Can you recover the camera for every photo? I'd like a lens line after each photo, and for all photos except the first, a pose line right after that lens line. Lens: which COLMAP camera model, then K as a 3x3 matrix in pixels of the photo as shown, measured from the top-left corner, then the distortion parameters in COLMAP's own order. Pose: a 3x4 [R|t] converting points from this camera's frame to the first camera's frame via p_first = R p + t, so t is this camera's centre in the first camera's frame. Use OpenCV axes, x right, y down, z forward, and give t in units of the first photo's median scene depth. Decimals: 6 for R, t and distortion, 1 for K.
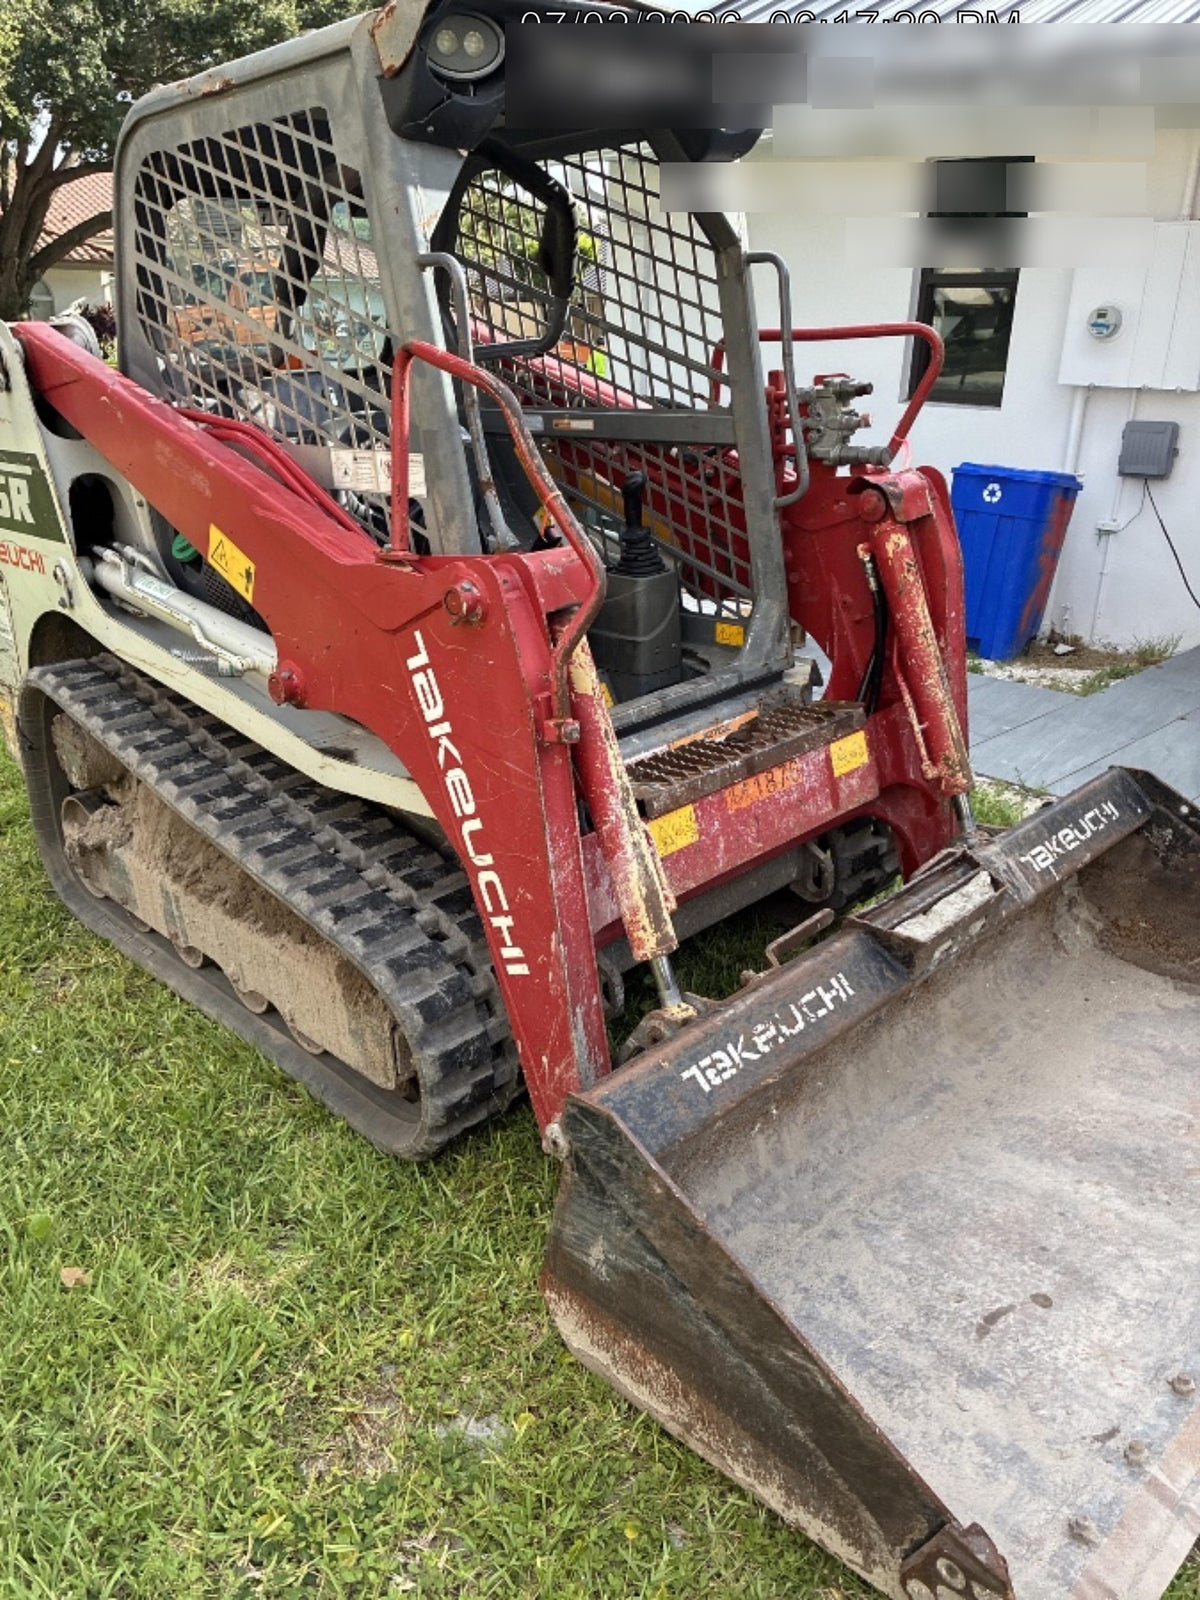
lens RADIAL K [[1170.0, 0, 633.0], [0, 1170.0, 813.9], [0, 0, 1]] dist [0.061026, -0.042184]
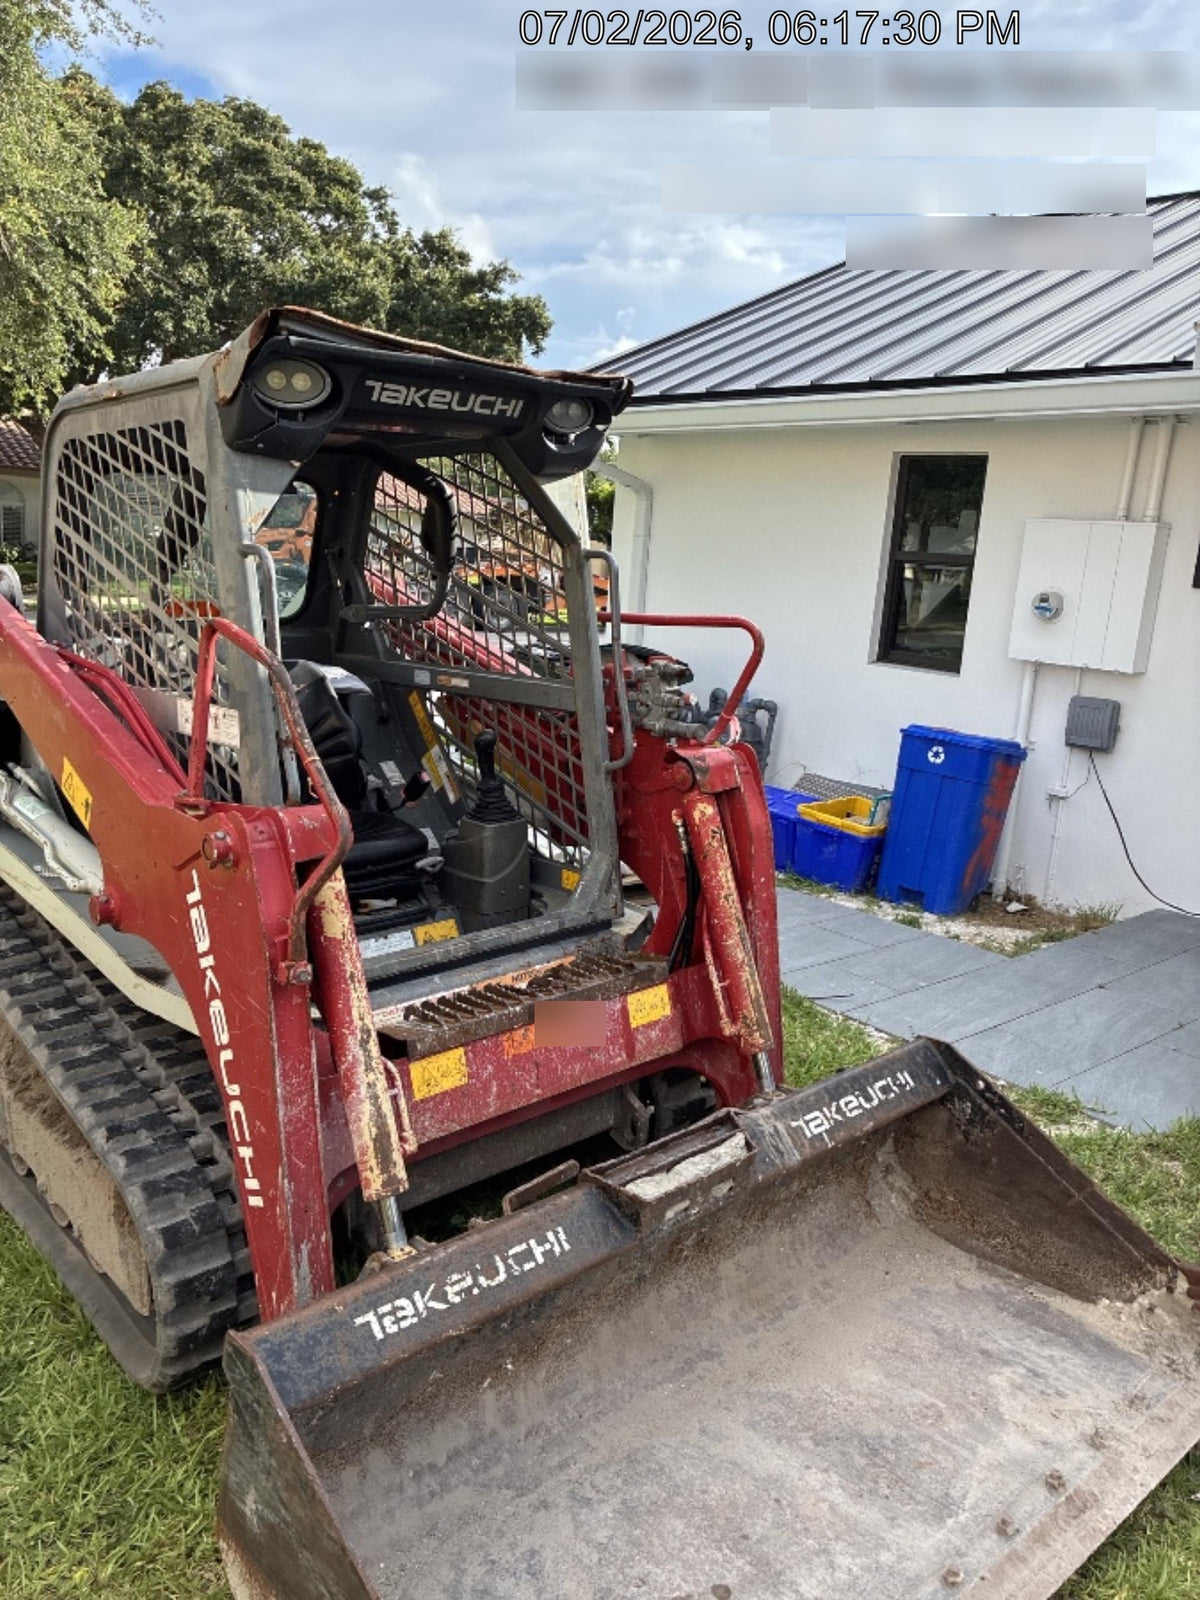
lens RADIAL K [[1185.5, 0, 639.8], [0, 1185.5, 838.0], [0, 0, 1]] dist [0.076580, -0.070508]
pose [[0.997232, 0.064072, -0.037727, 0.215948], [-0.069392, 0.984235, -0.162683, -0.027272], [0.026709, 0.164850, 0.985957, -0.066854]]
